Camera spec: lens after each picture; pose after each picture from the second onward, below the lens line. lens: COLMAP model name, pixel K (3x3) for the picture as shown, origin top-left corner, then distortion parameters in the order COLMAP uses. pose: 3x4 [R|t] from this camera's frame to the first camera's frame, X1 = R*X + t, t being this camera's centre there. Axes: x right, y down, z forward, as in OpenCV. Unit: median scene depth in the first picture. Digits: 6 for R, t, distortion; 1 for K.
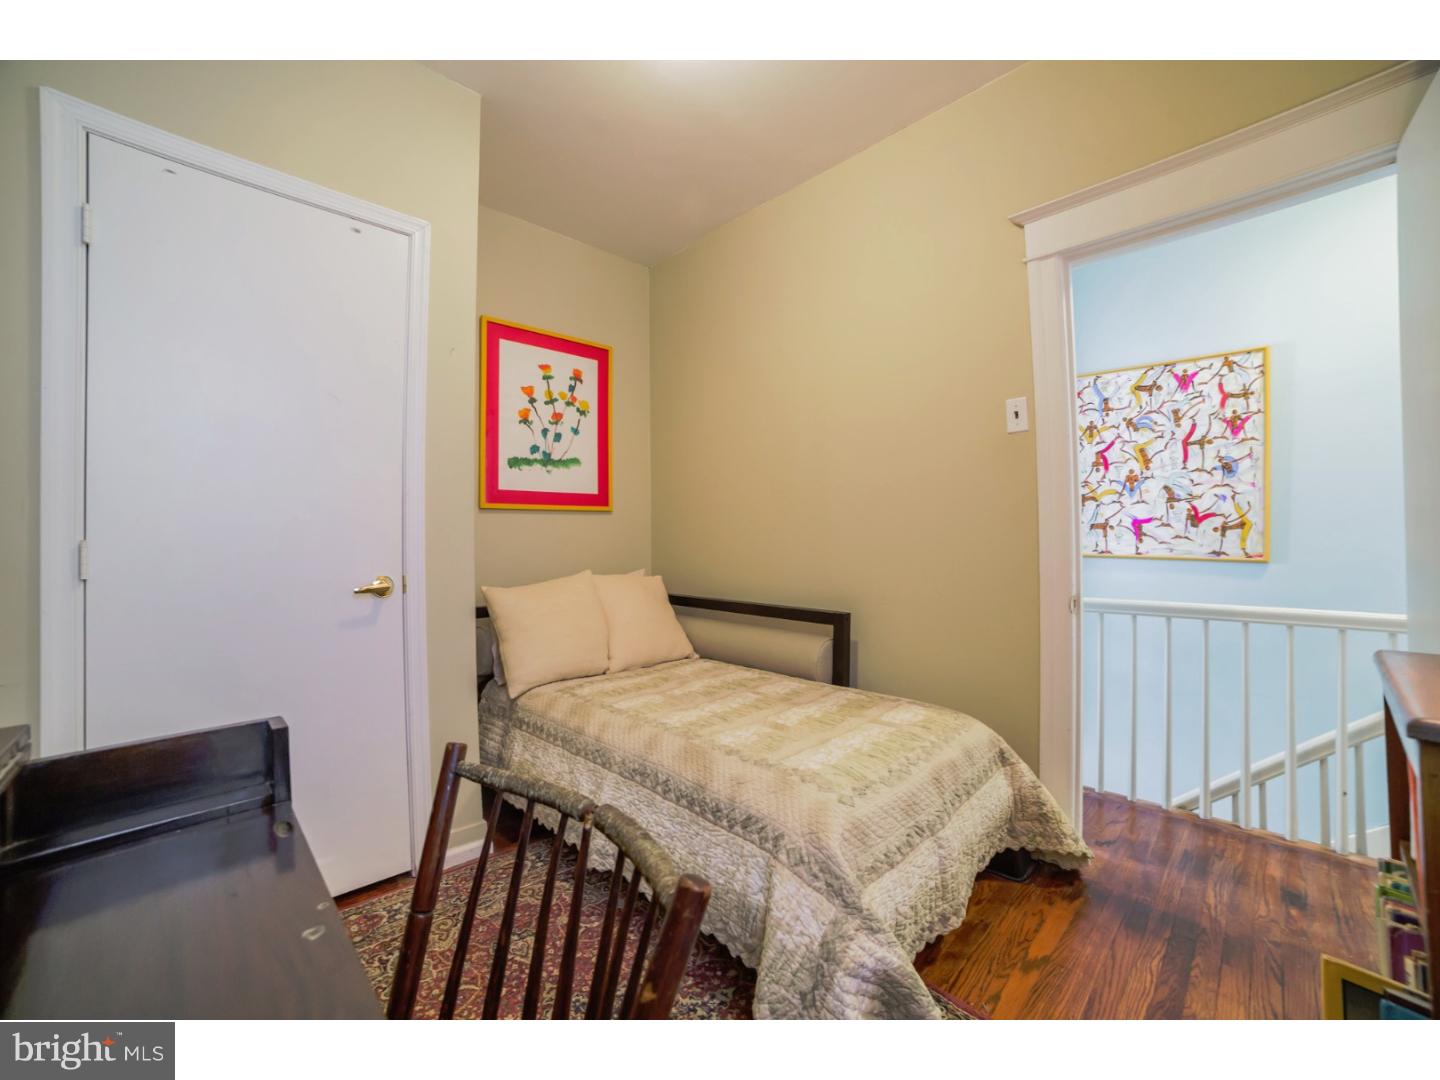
lens RADIAL K [[628.3, 0, 706.8], [0, 628.3, 518.2], [0, 0, 1]] dist [-0.031961, 0.000154]
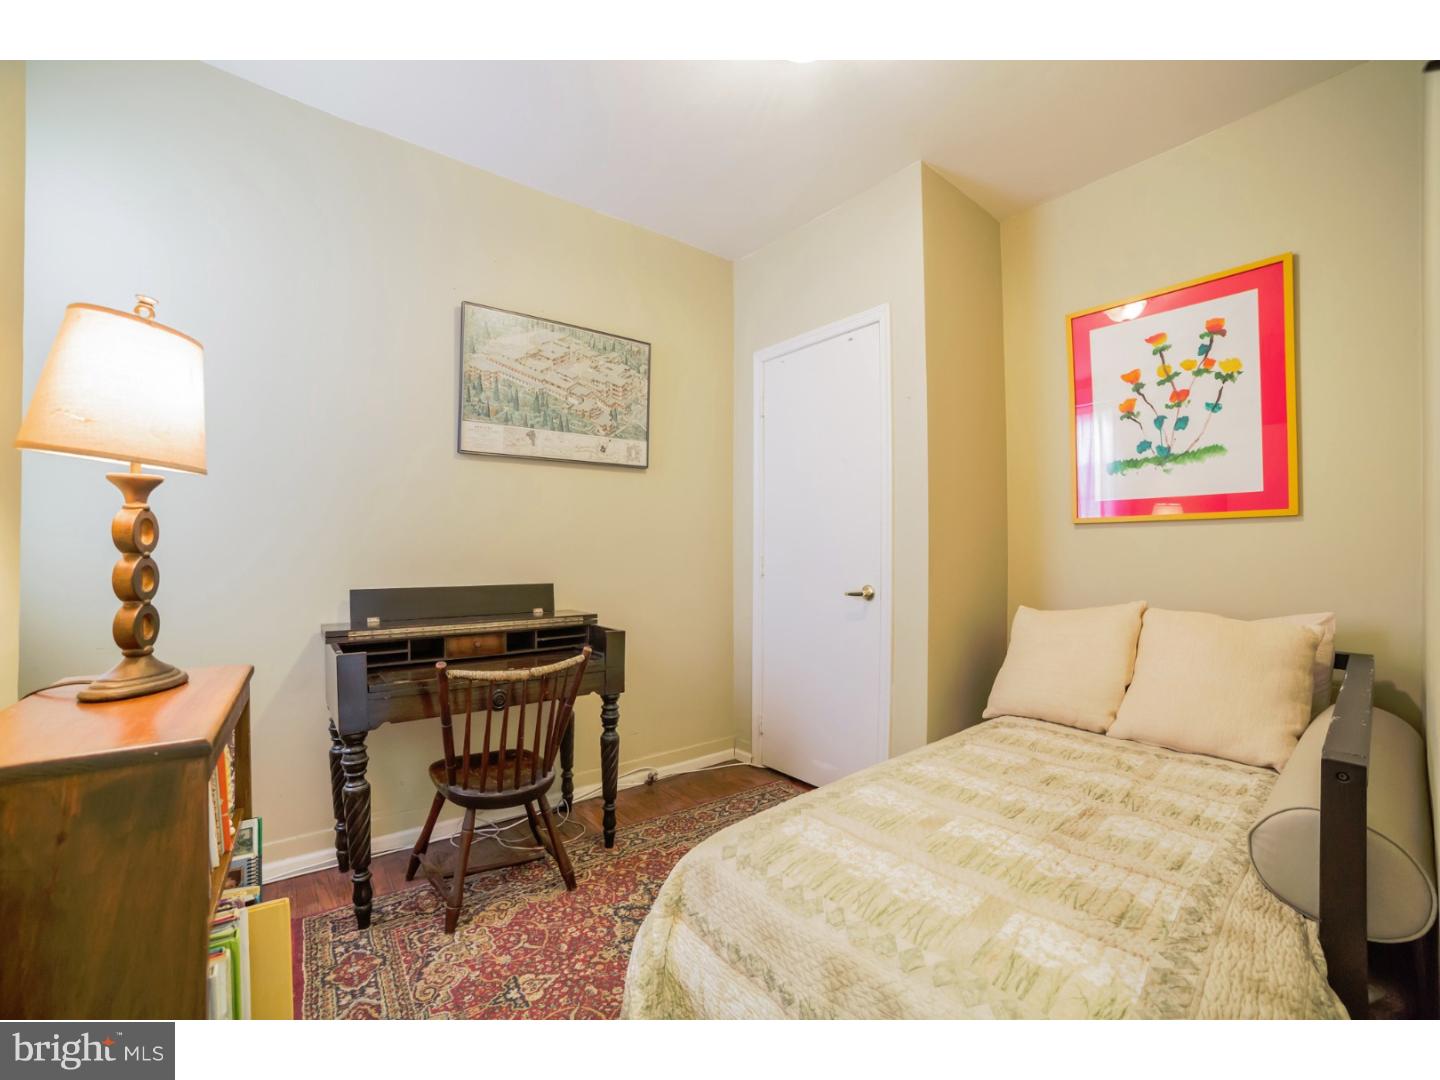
lens RADIAL K [[594.5, 0, 726.7], [0, 594.5, 545.9], [0, 0, 1]] dist [-0.028957, 0.000243]
pose [[-0.110116, 0.002498, -0.993916, 0.607216], [0.030490, 0.999535, -0.000866, 0.002612], [0.993451, -0.030400, -0.110141, 0.623964]]
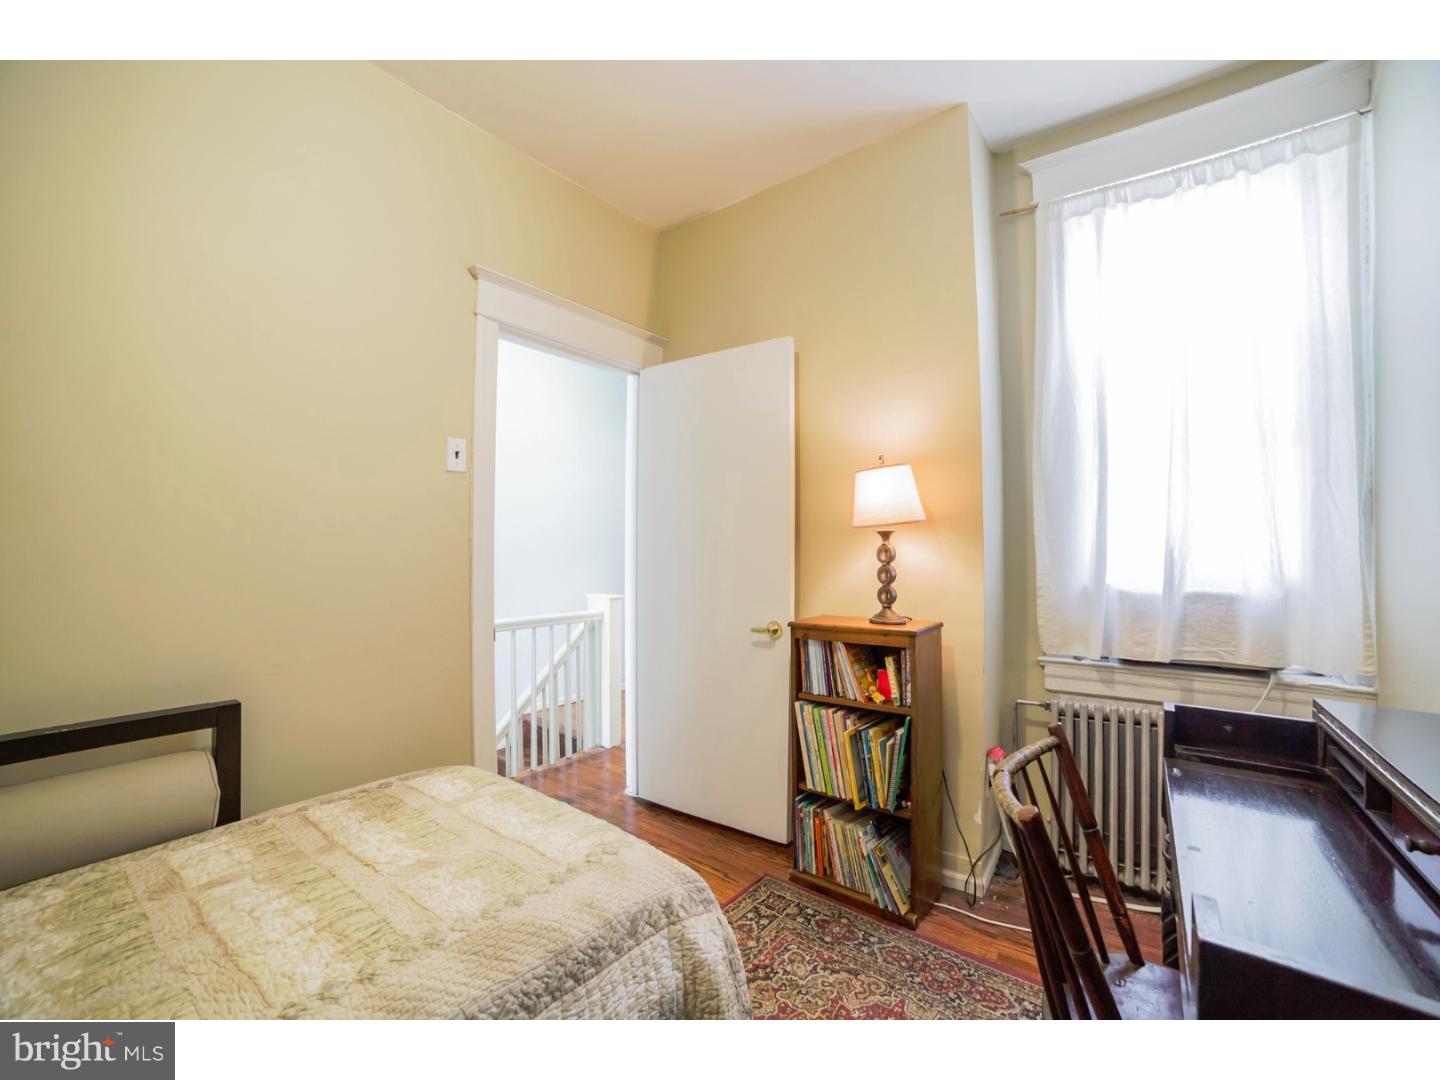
lens RADIAL K [[594.5, 0, 726.7], [0, 594.5, 545.9], [0, 0, 1]] dist [-0.028957, 0.000243]
pose [[-0.166937, 0.017719, 0.985808, -0.423226], [-0.021136, 0.999544, -0.021545, -0.004702], [-0.985741, -0.024433, -0.166487, 0.584412]]
